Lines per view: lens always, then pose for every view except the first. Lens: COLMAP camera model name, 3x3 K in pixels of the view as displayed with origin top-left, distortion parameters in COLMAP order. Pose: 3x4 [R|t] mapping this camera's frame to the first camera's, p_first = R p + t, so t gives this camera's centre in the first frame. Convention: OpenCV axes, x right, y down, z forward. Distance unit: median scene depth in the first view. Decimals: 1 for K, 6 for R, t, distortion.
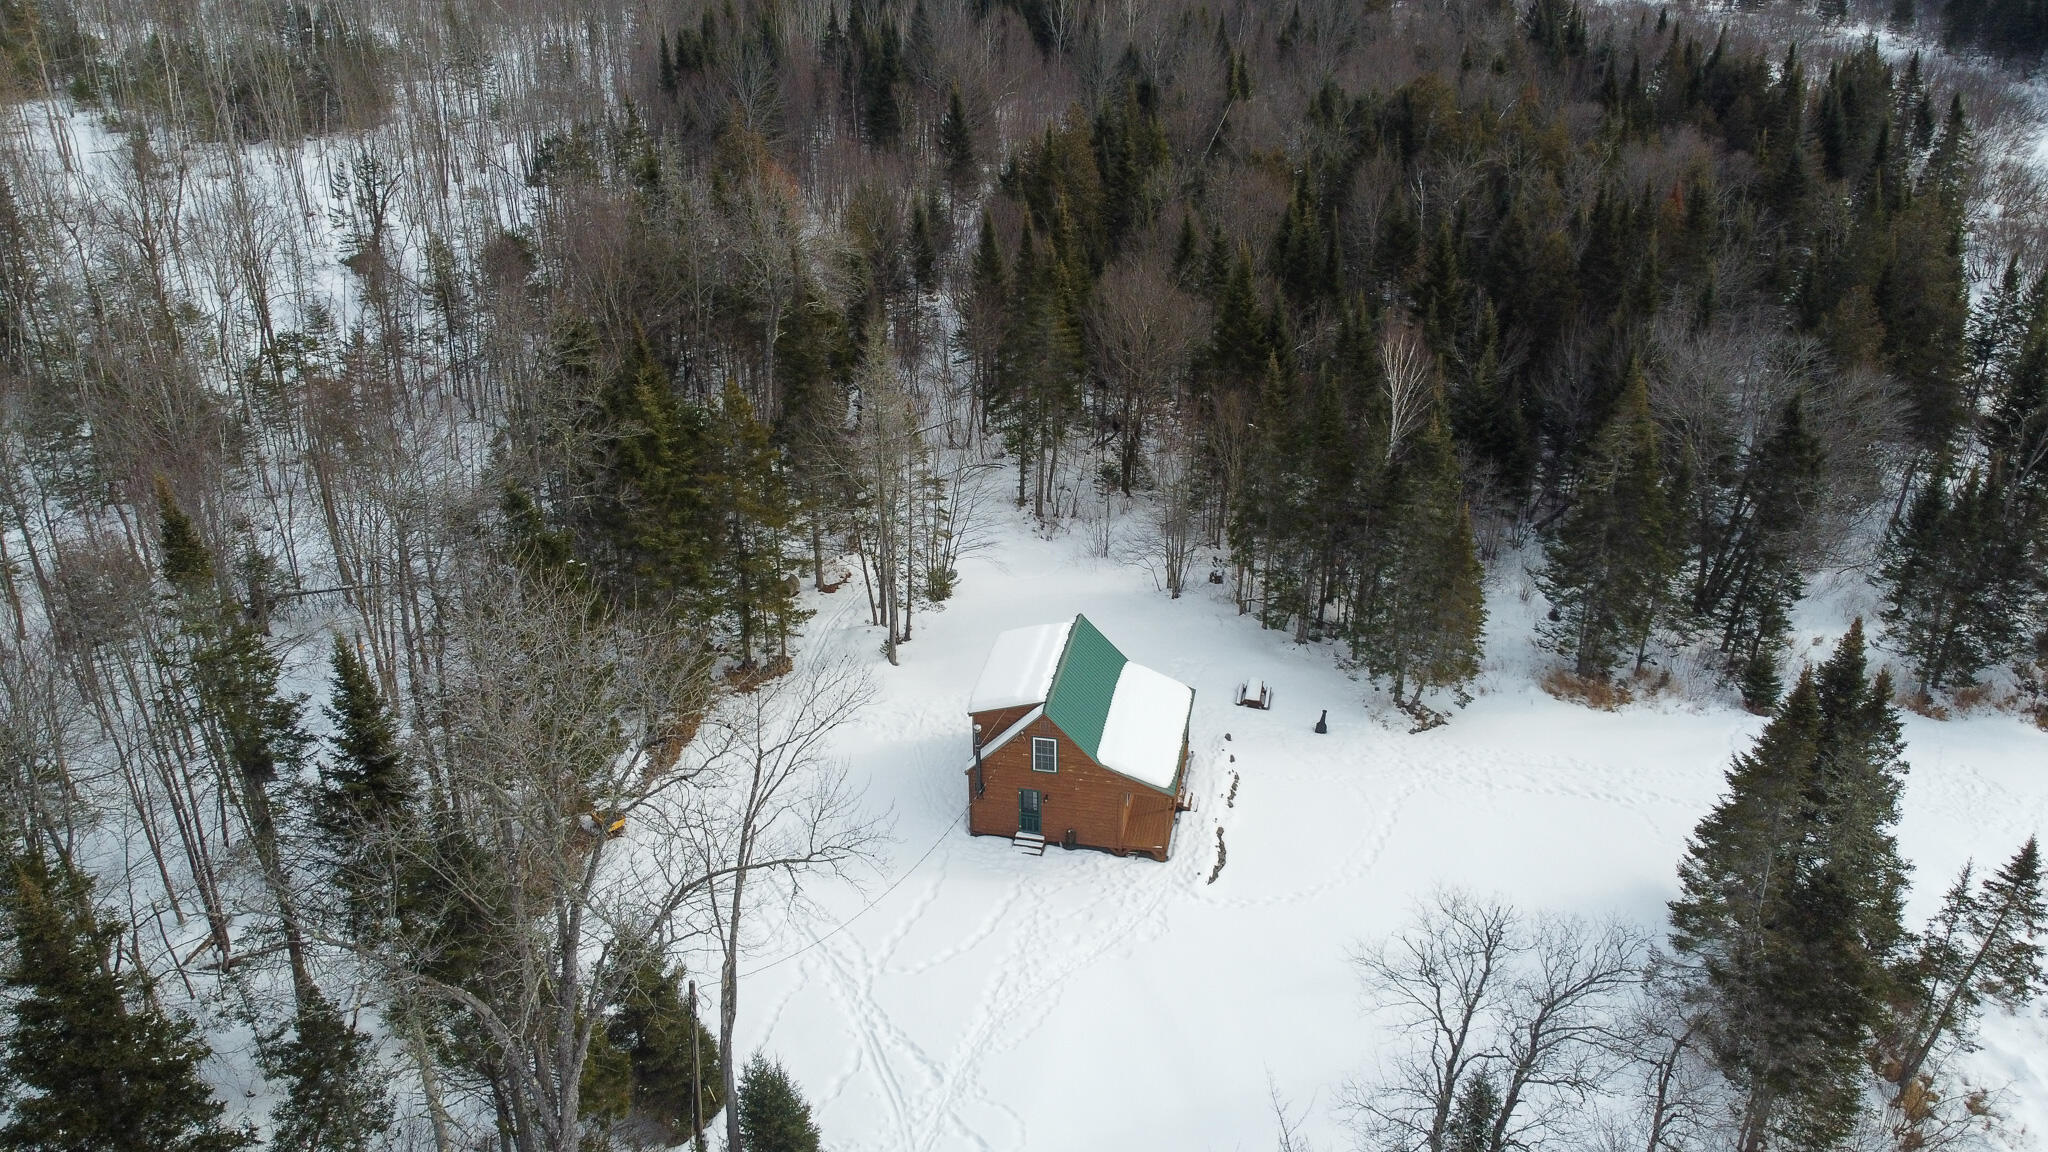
lens RADIAL K [[1540.7, 0, 1023.0], [0, 1540.7, 587.4], [0, 0, 1]] dist [0.009199, -0.014257]
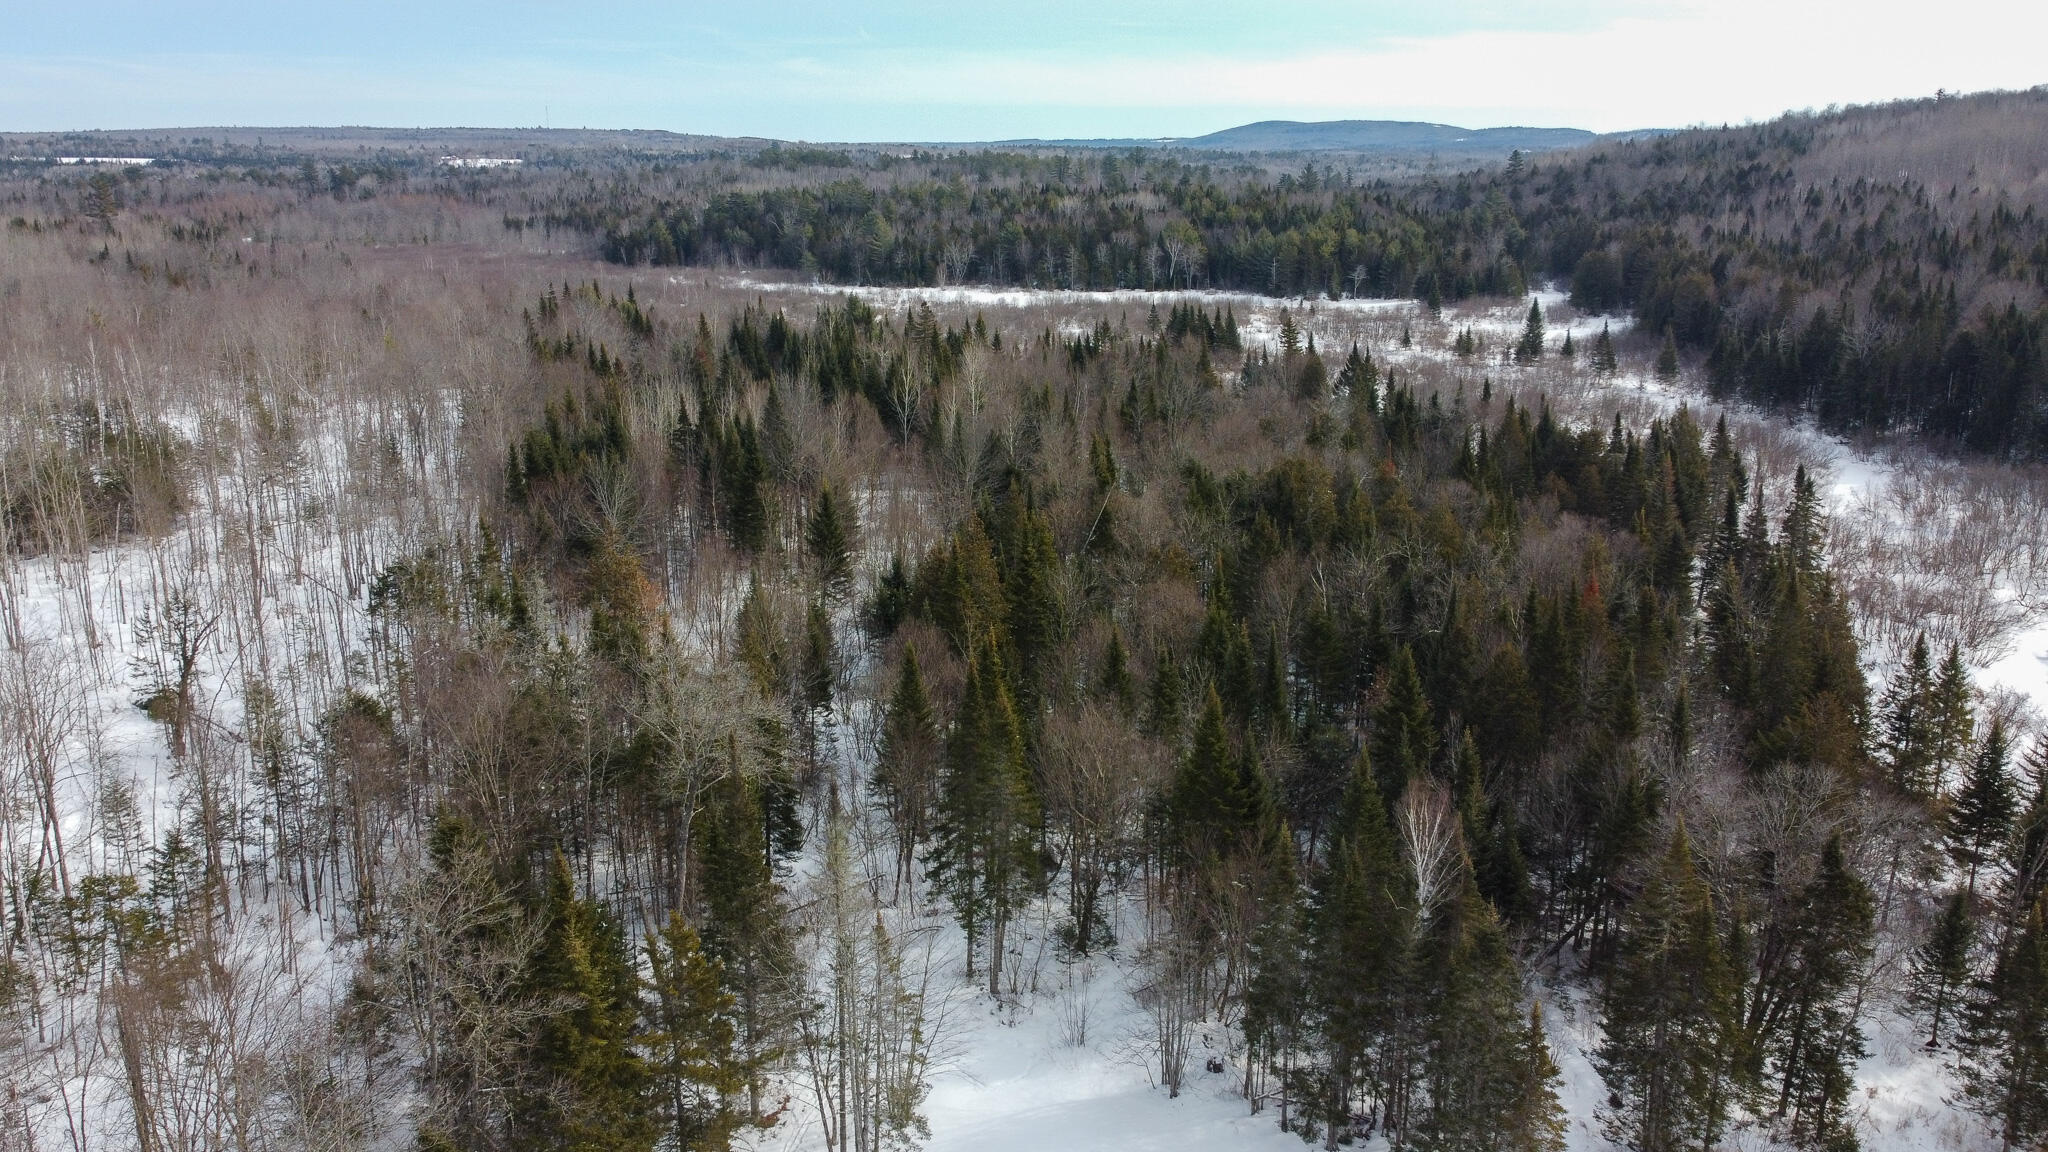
lens RADIAL K [[1540.7, 0, 1027.7], [0, 1540.7, 595.9], [0, 0, 1]] dist [0.009199, -0.014257]
pose [[0.990164, -0.039830, 0.134123, -0.079355], [0.065988, 0.978251, -0.196650, -0.094283], [-0.123373, 0.203566, 0.971257, 0.105468]]
